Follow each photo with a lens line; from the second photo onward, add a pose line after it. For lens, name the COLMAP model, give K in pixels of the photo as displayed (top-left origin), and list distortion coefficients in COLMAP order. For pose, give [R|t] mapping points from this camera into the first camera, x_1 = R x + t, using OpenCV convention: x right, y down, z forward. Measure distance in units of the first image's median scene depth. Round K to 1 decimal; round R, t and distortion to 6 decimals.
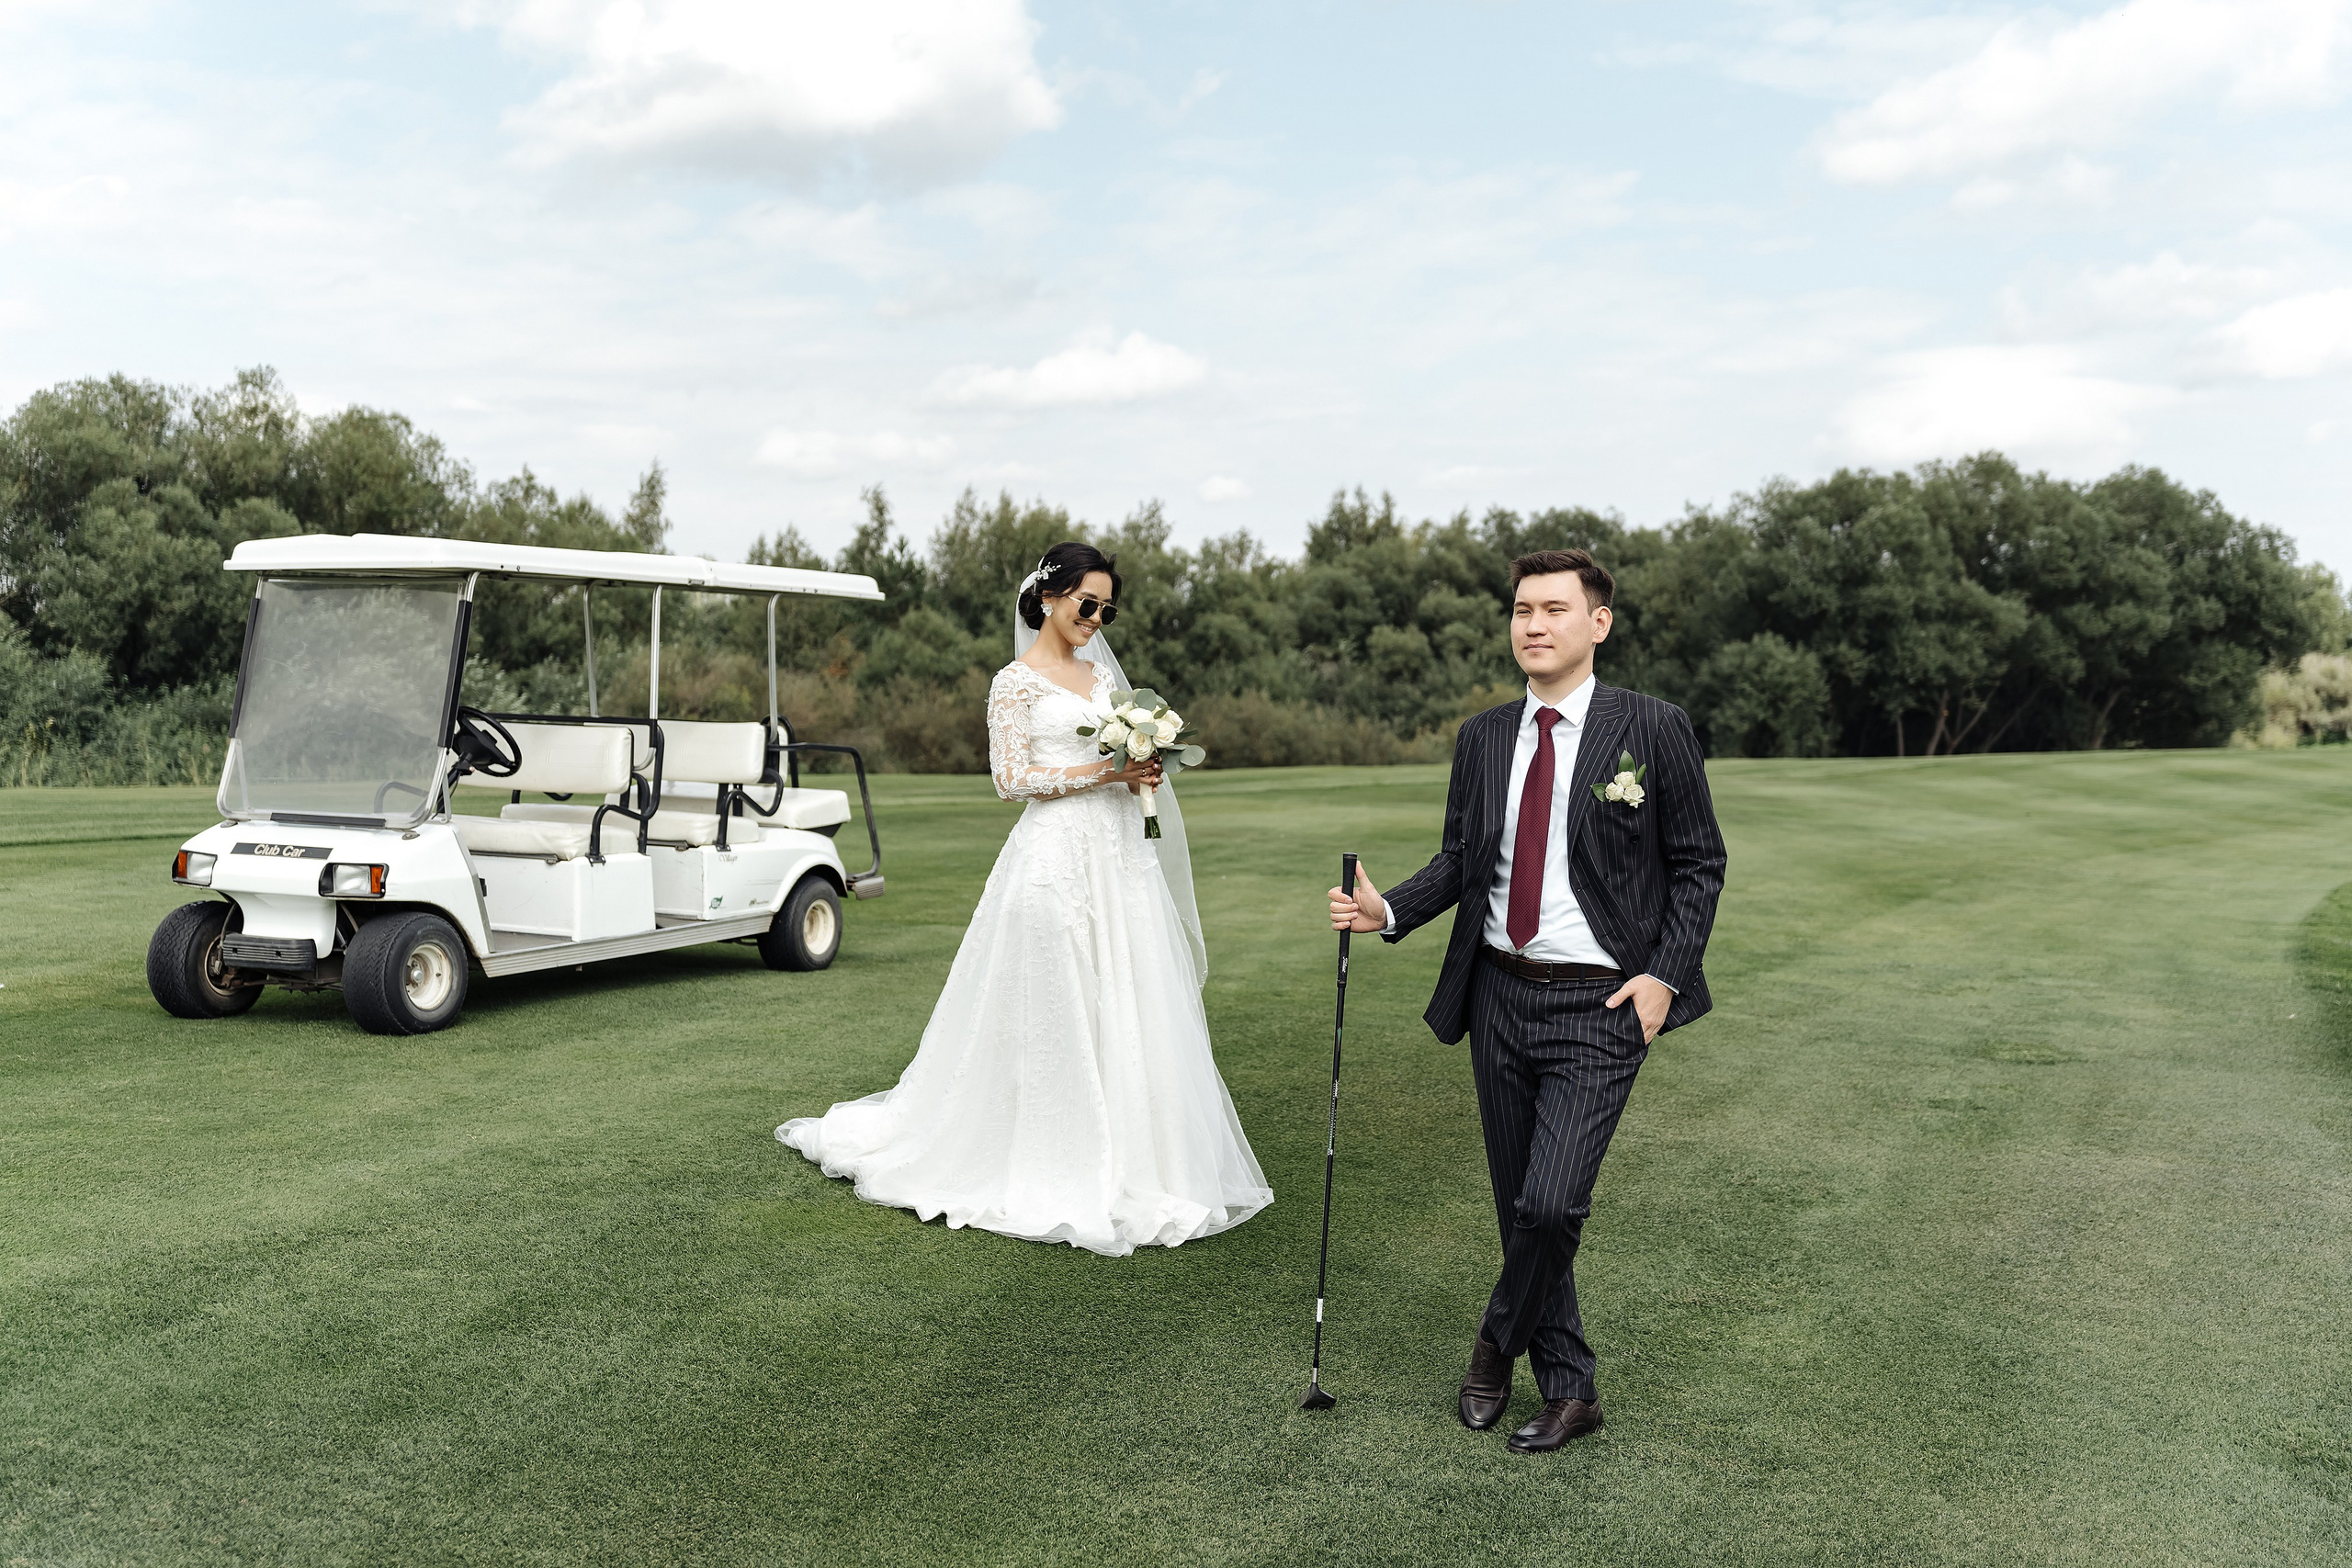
lens RADIAL K [[2555.7, 0, 1169.8], [0, 2555.7, 791.1], [0, 0, 1]] dist [-0.024475, 0.000000]
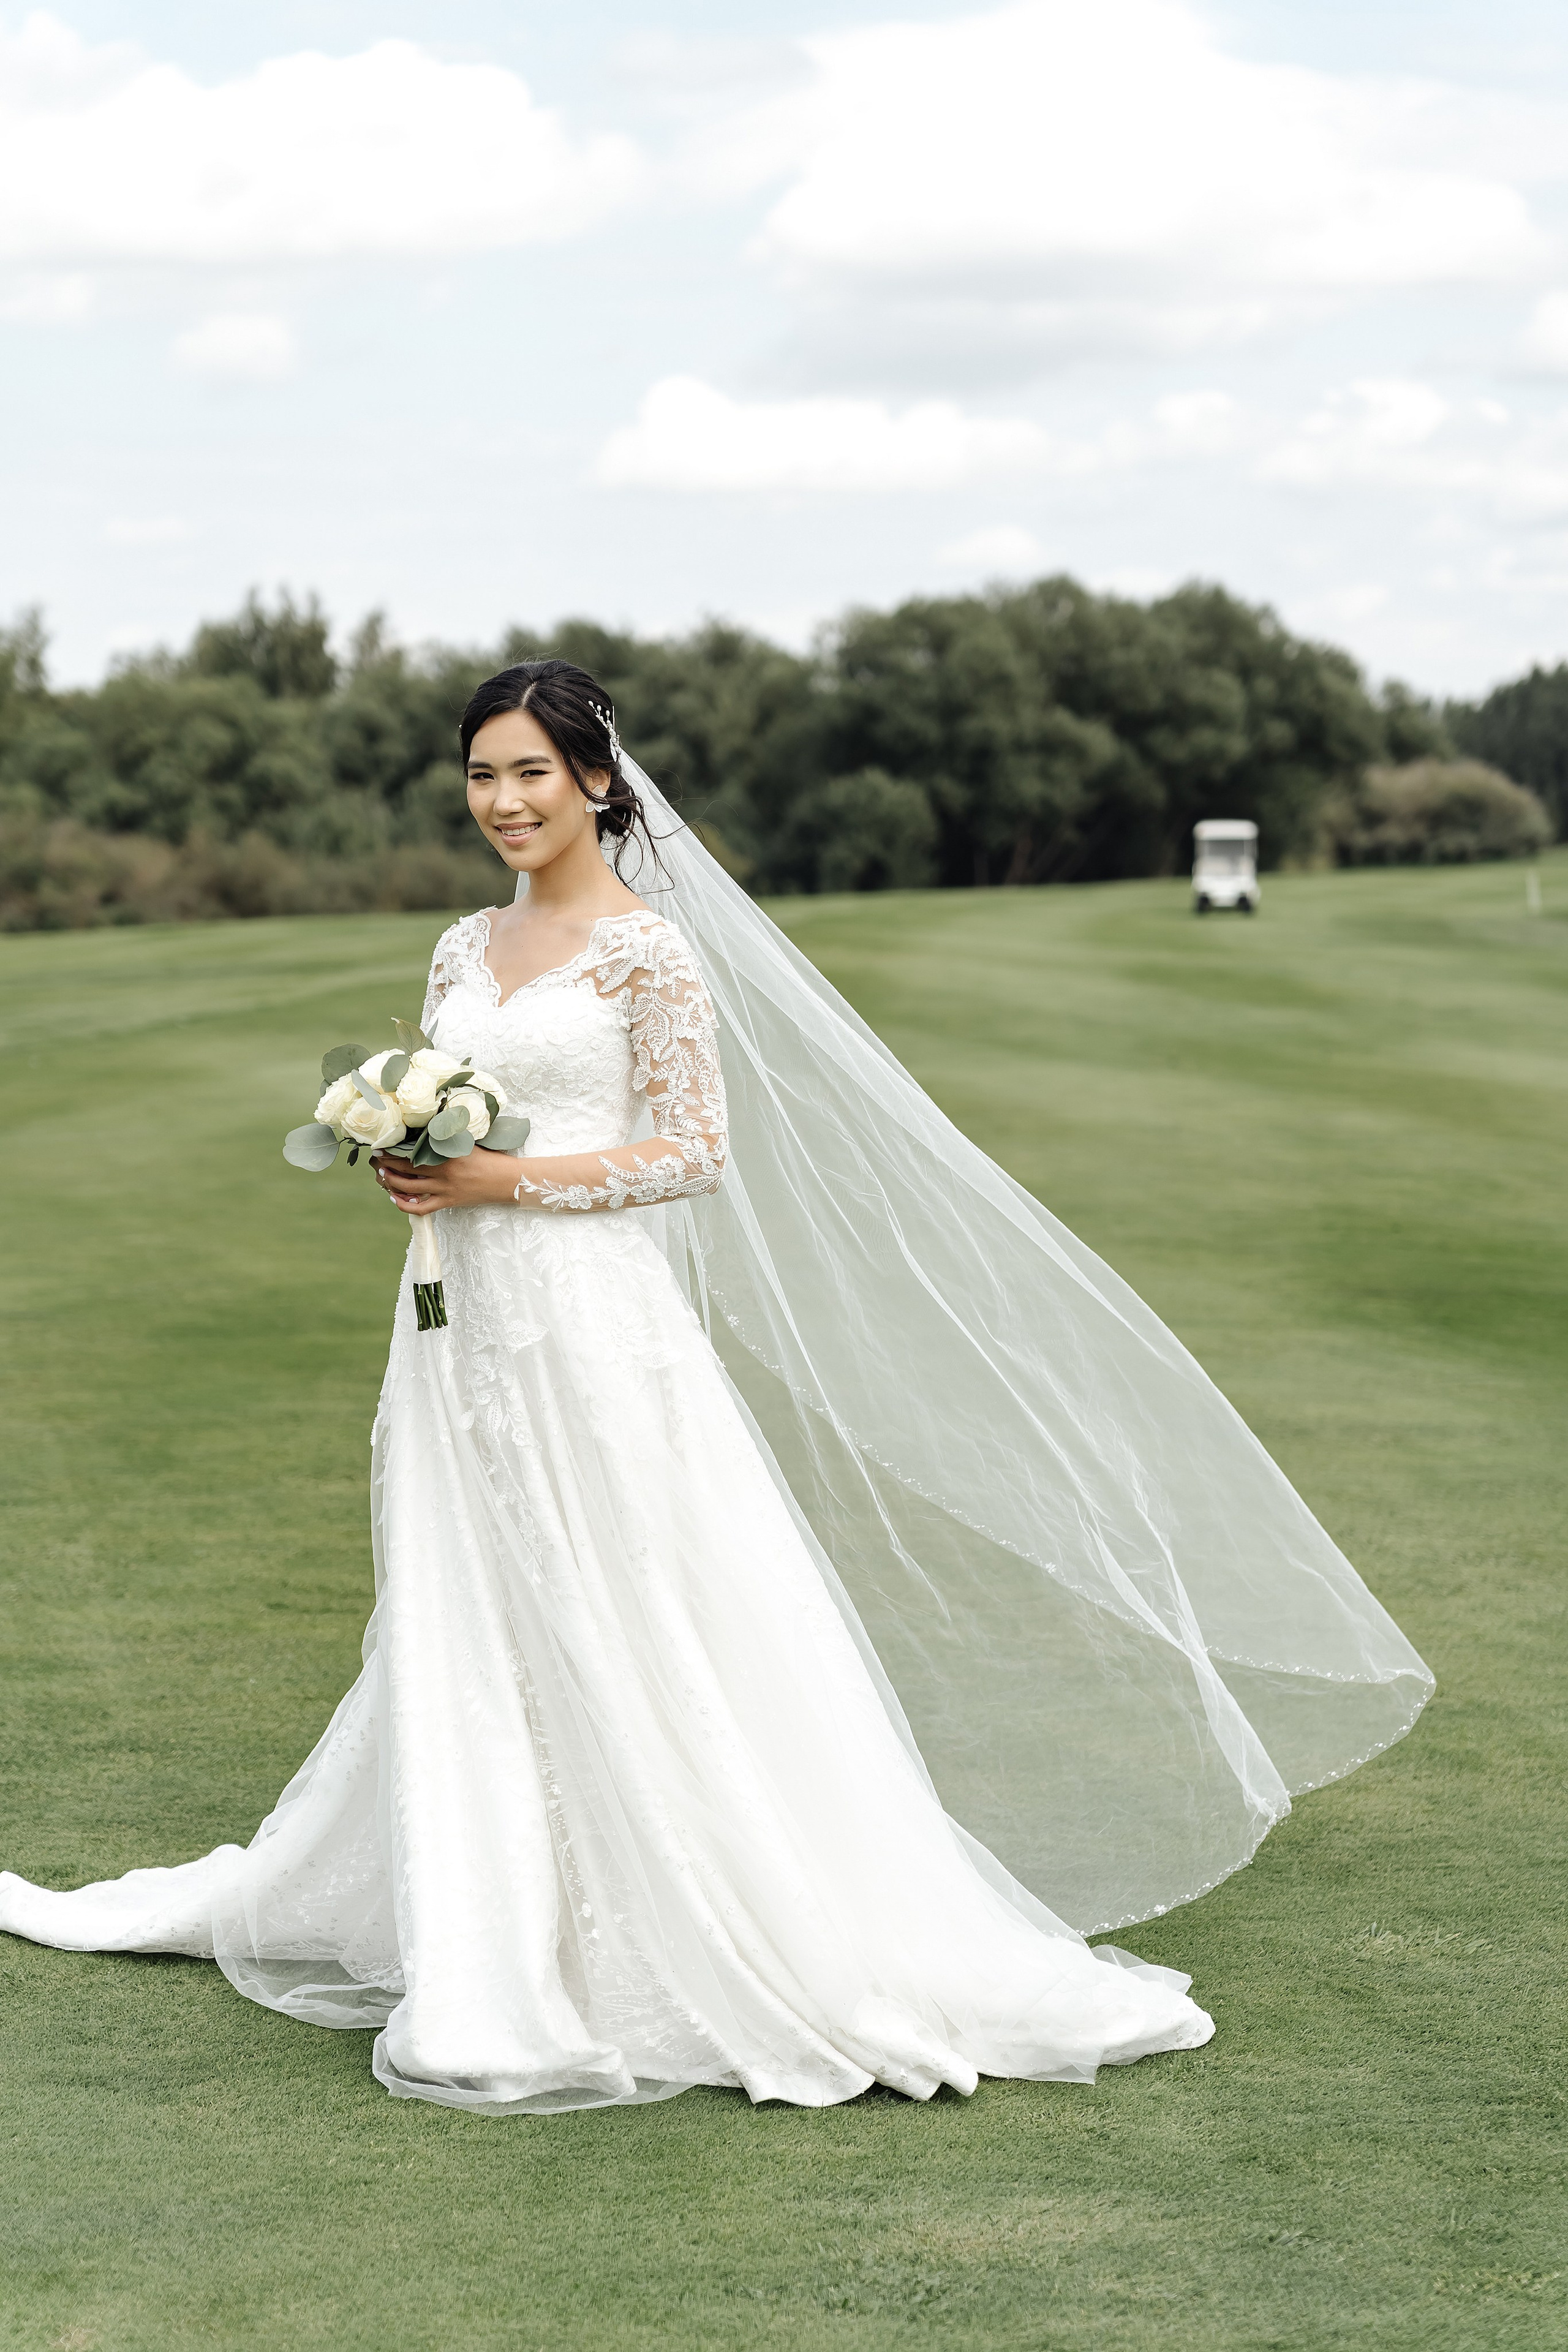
lens RADIAL K [[4910.6, 0, 782.3], [0, 4910.6, 1174.4], [0, 0, 1]] dist [0.146901, 0.000000]
pose [[0.943239, -0.047899, 0.328643, -0.432861], [0.036459, 0.998498, 0.040887, 0.015761], [-0.330108, -0.026584, 0.943569, -0.785690]]
